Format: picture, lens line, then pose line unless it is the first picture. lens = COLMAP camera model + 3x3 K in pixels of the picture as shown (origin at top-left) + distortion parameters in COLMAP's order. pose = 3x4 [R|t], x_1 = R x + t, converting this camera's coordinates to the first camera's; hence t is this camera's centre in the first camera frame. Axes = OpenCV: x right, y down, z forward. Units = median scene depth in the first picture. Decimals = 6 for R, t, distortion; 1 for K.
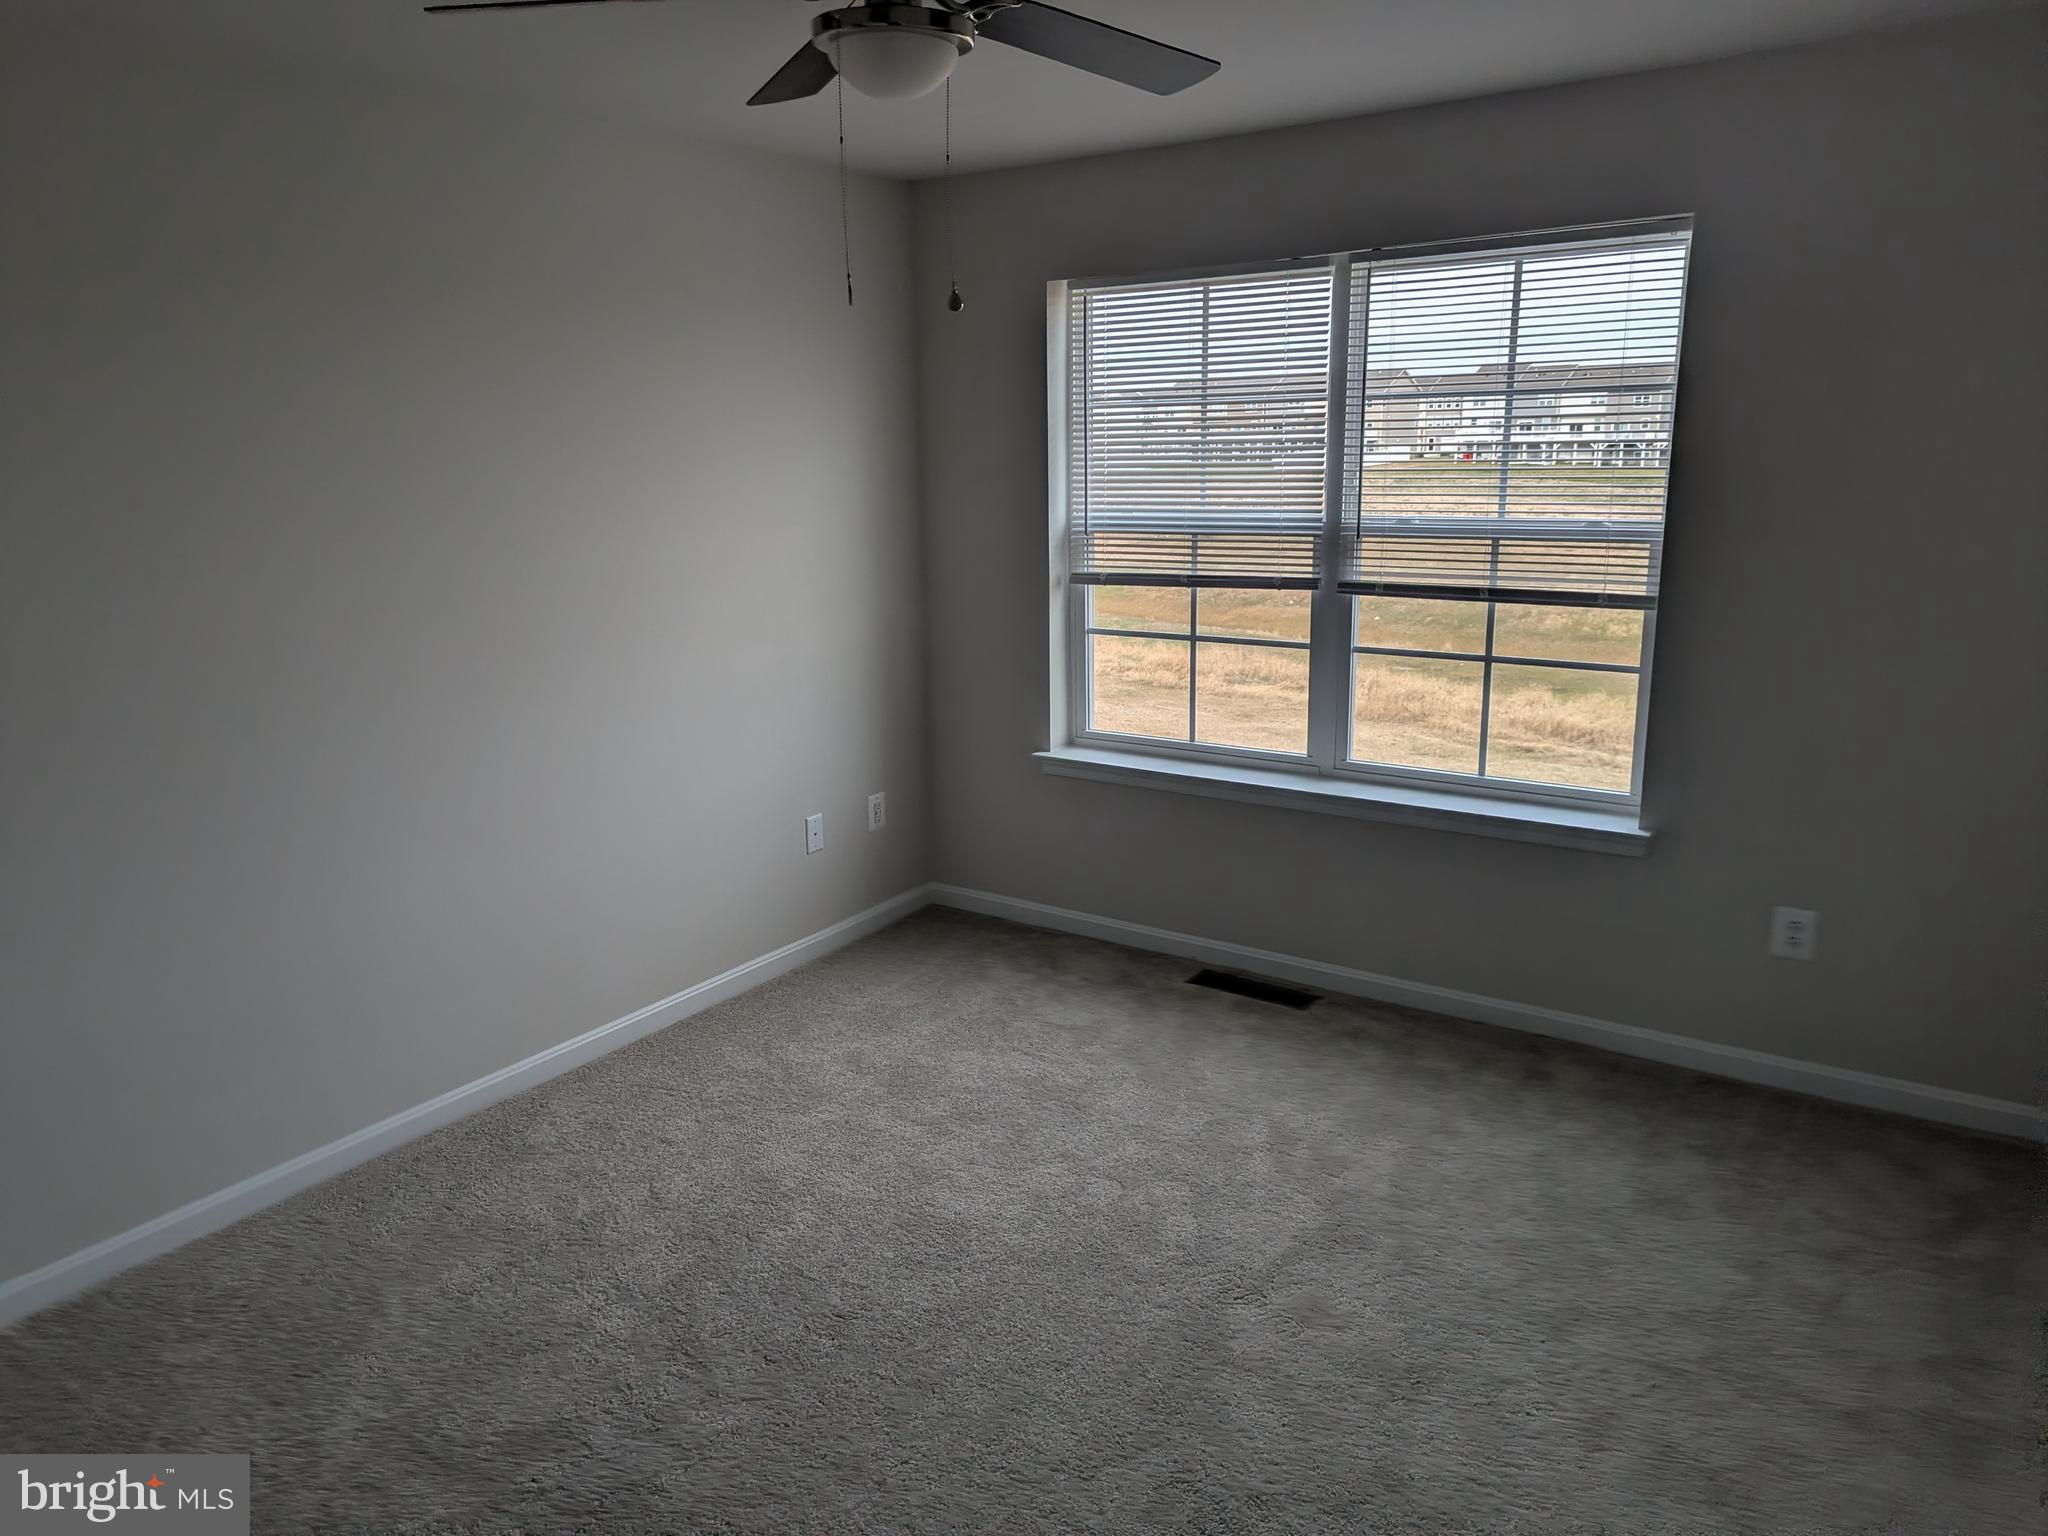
lens RADIAL K [[1431.7, 0, 1016.3], [0, 1431.7, 763.1], [0, 0, 1]] dist [0.043623, -0.025432]
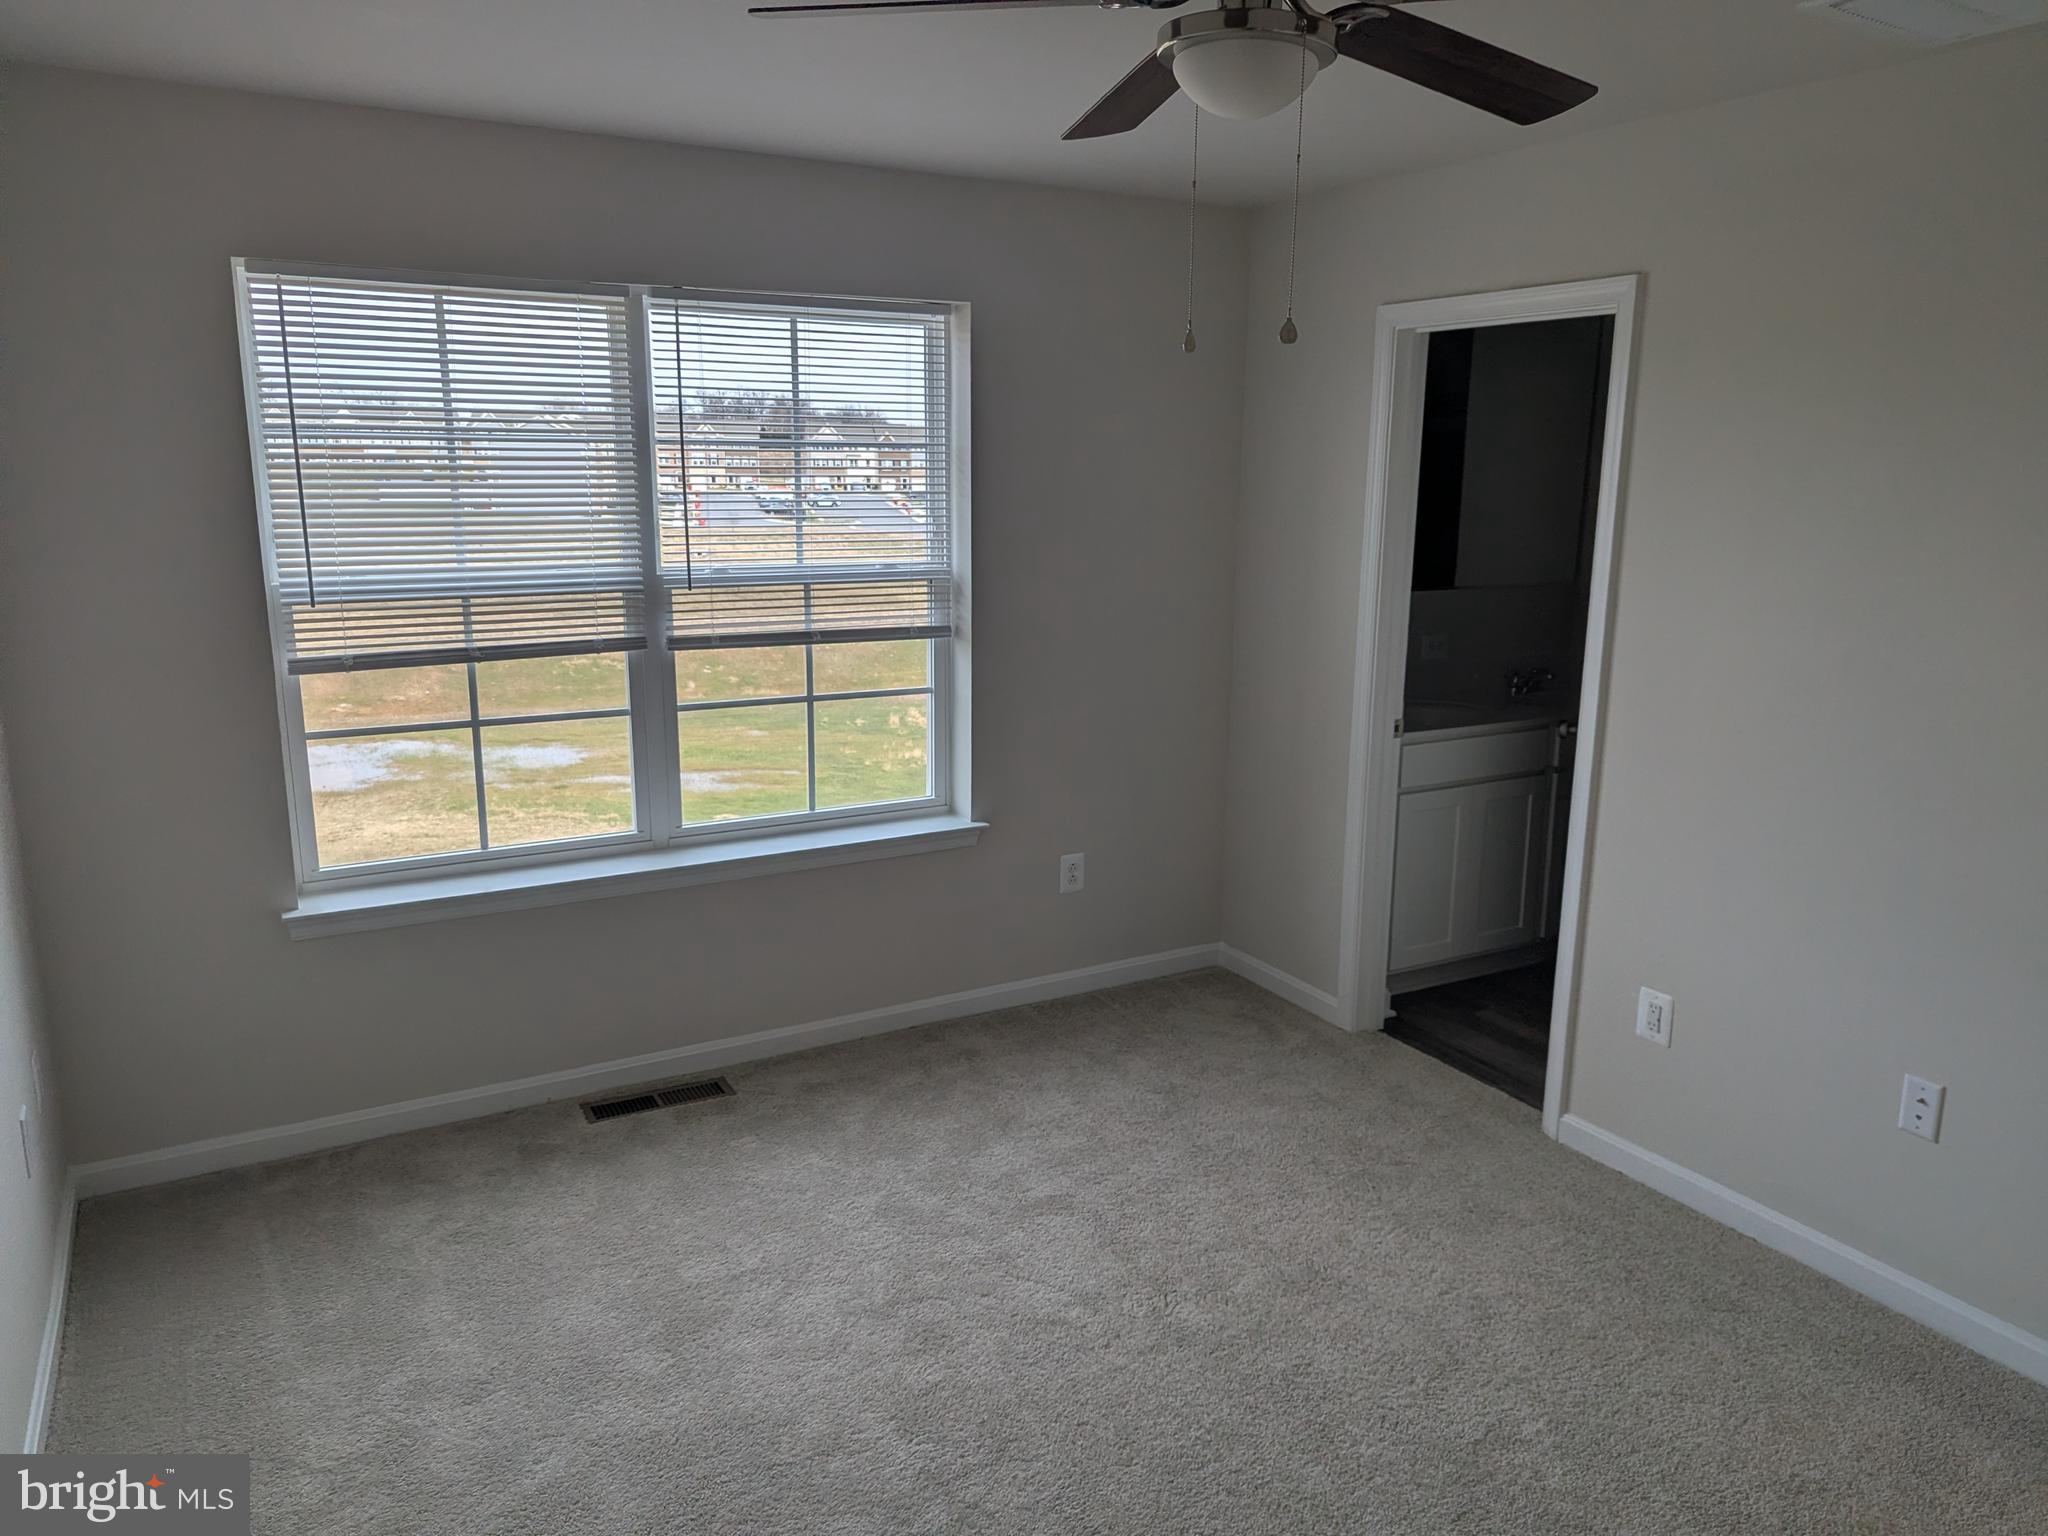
lens RADIAL K [[1431.7, 0, 1031.2], [0, 1431.7, 769.6], [0, 0, 1]] dist [0.043623, -0.025432]
pose [[0.428661, -0.174993, 0.886356, -0.517364], [0.181654, 0.977721, 0.105179, -0.099259], [-0.885015, 0.115924, 0.450900, 0.385151]]
